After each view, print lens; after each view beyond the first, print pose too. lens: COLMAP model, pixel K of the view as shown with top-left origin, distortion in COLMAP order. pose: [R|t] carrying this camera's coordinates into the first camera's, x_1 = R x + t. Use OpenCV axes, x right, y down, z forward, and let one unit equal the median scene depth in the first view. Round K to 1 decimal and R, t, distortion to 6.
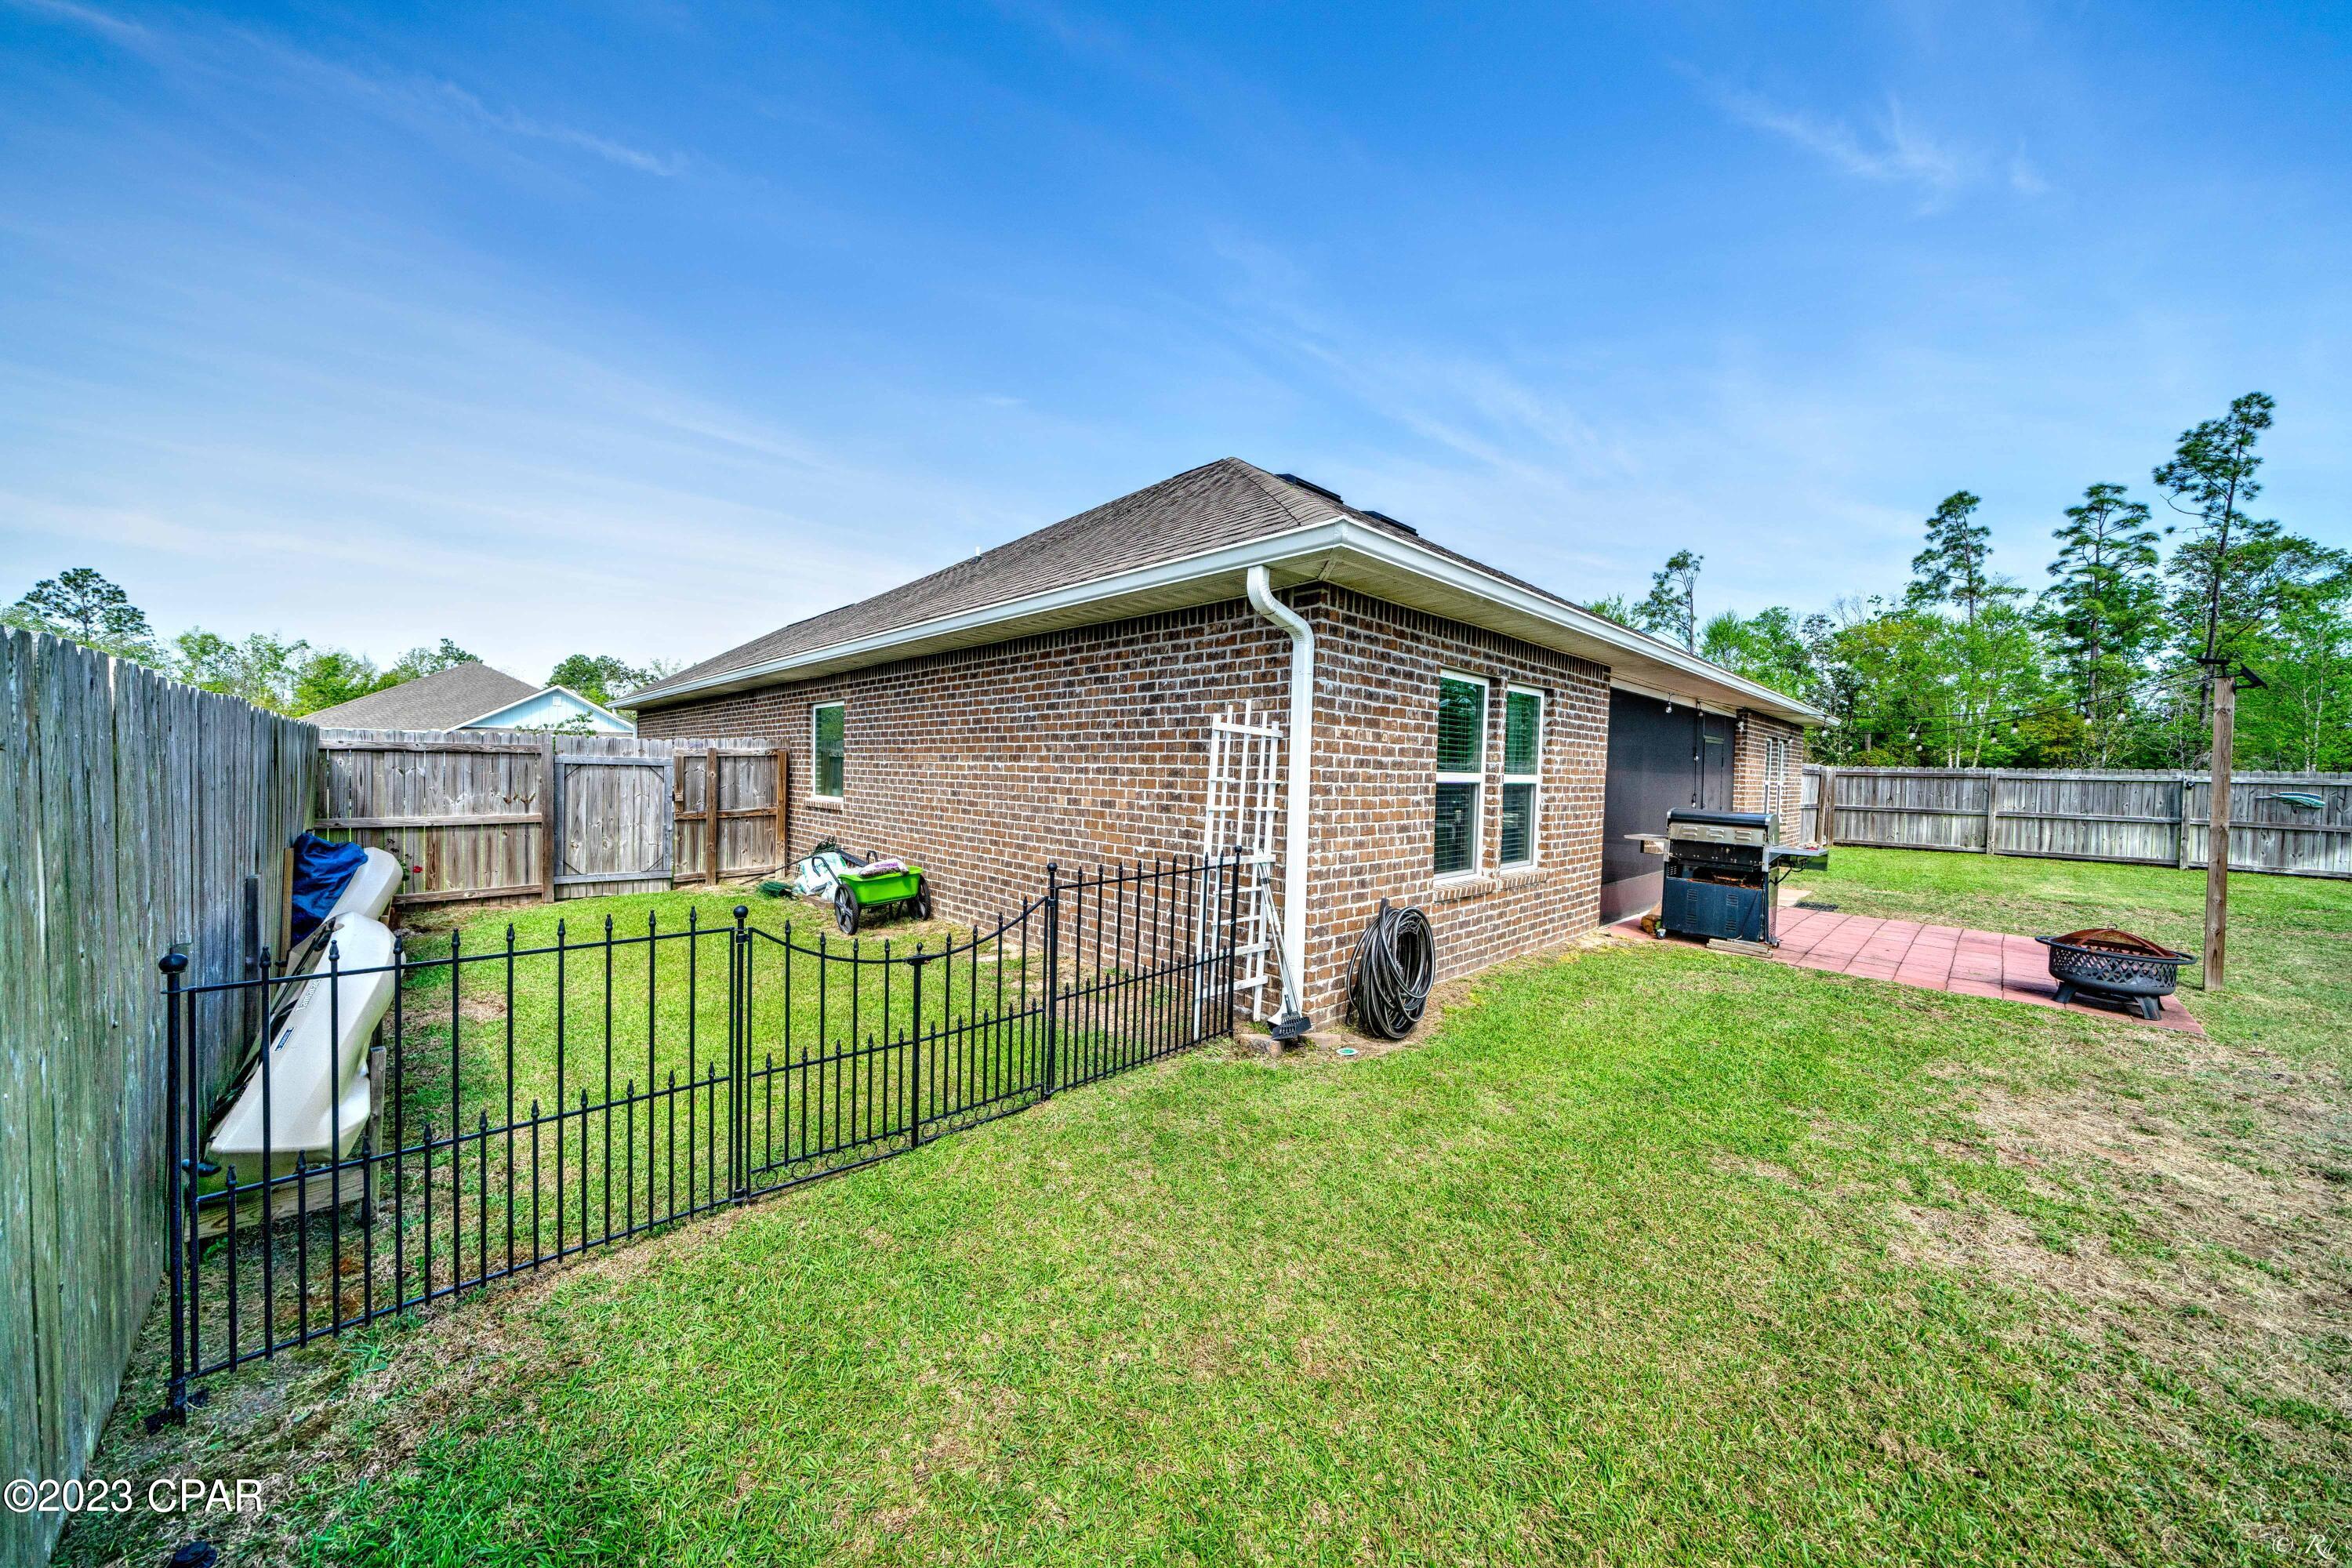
lens RADIAL K [[799.6, 0, 1177.3], [0, 799.6, 786.1], [0, 0, 1]] dist [-0.004476, -0.000111]
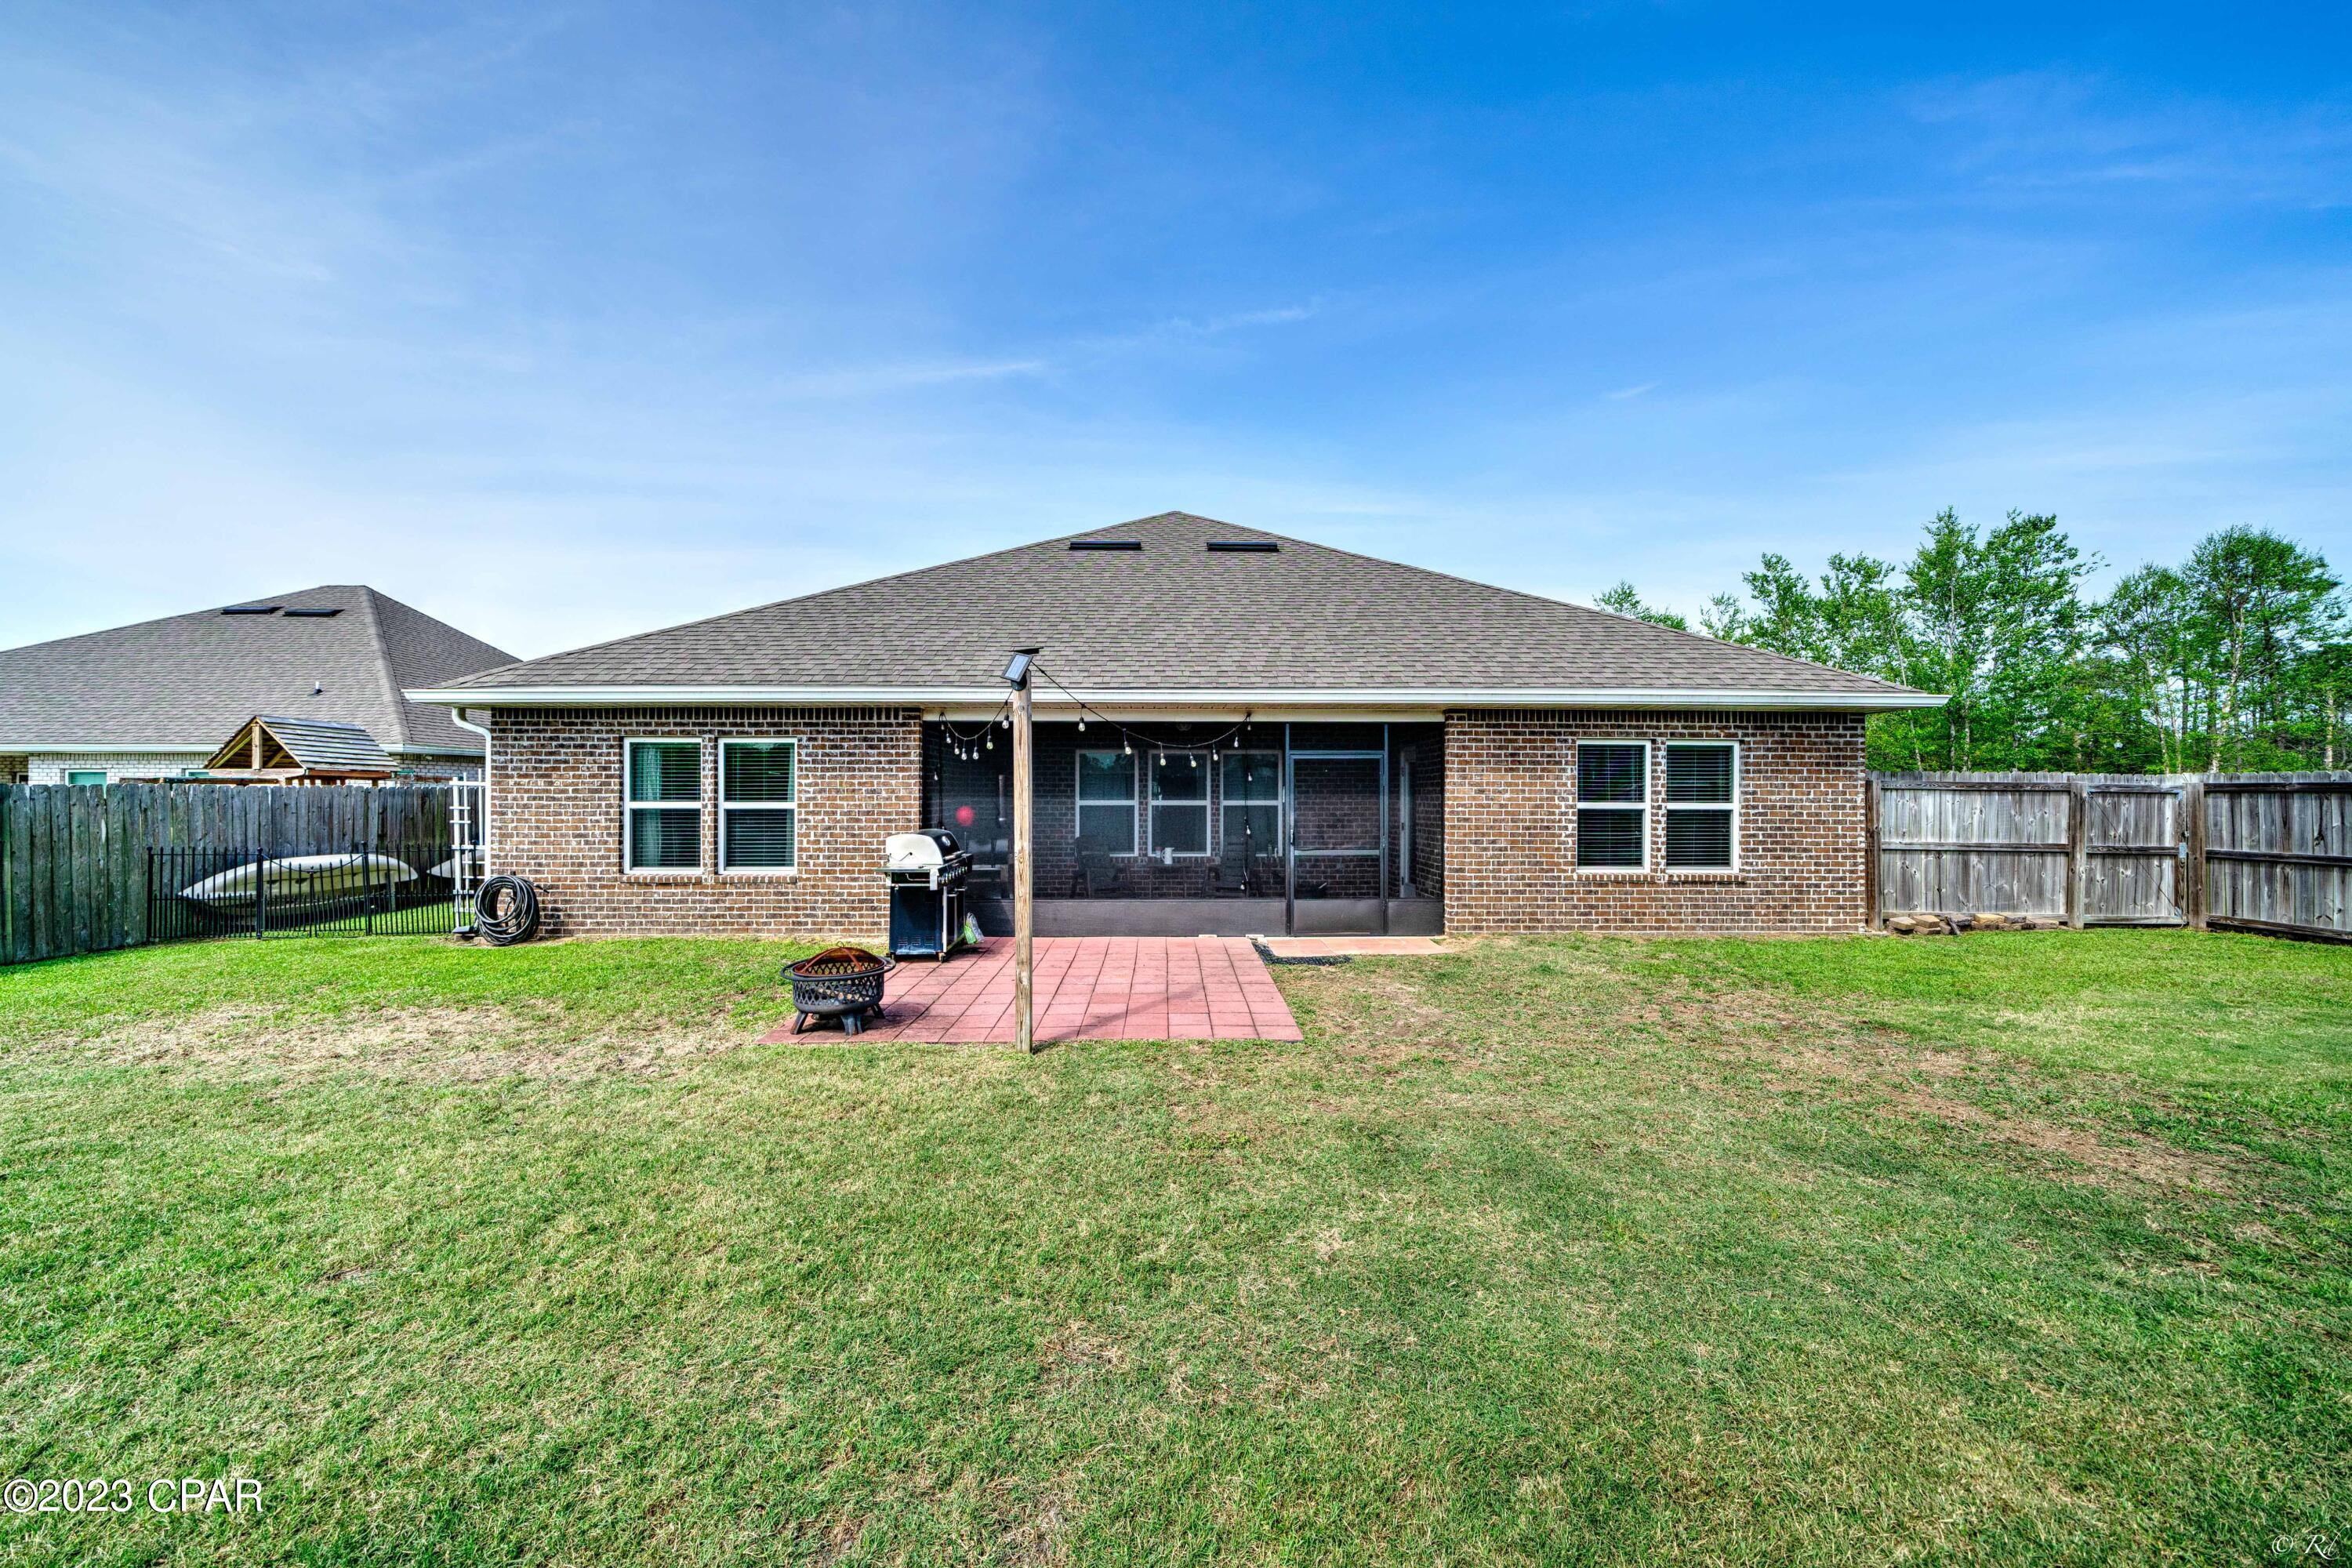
lens RADIAL K [[799.6, 0, 1177.3], [0, 799.6, 786.1], [0, 0, 1]] dist [-0.004476, -0.000111]
pose [[0.738095, -0.026575, -0.674173, 1.702541], [-0.000052, 0.999222, -0.039444, 0.010339], [0.674697, 0.029148, 0.737519, 0.429407]]
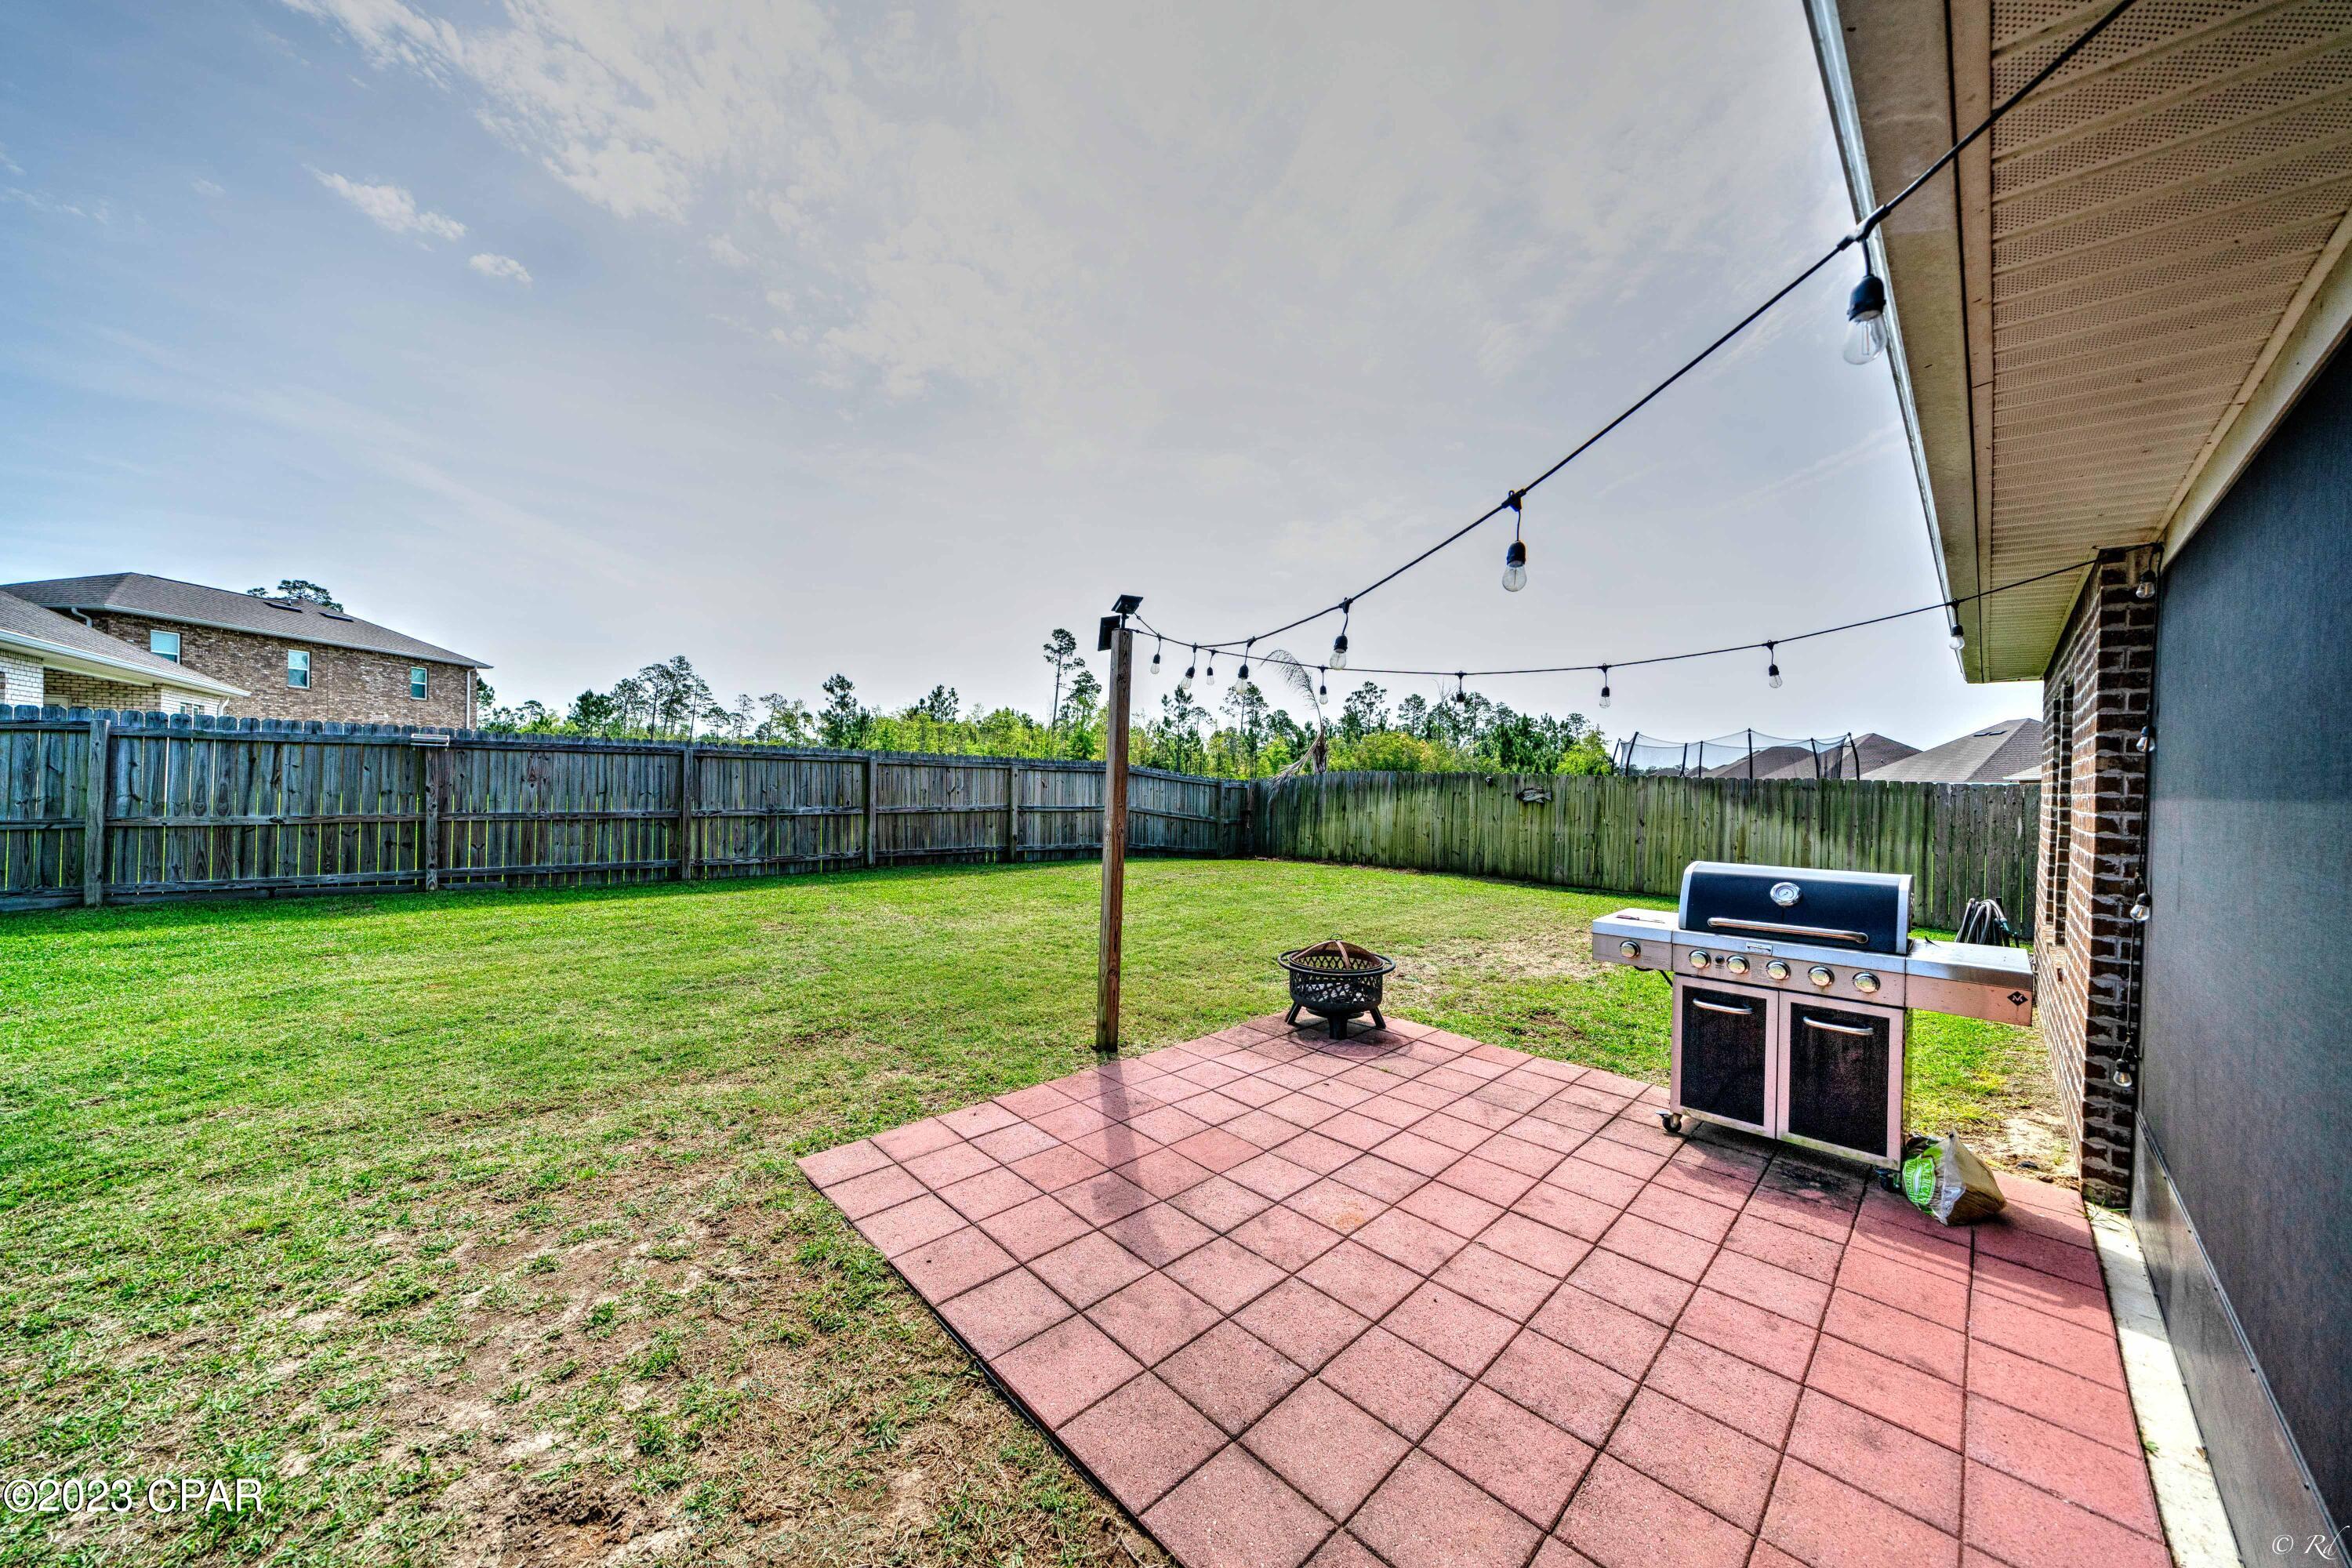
lens RADIAL K [[808.2, 0, 1162.9], [0, 808.2, 778.9], [0, 0, 1]] dist [-0.008009, -0.000094]
pose [[-0.998789, -0.049104, -0.002987, 1.089297], [-0.049178, 0.998196, 0.034450, -0.025142], [0.001290, 0.034555, -0.999402, 1.510795]]
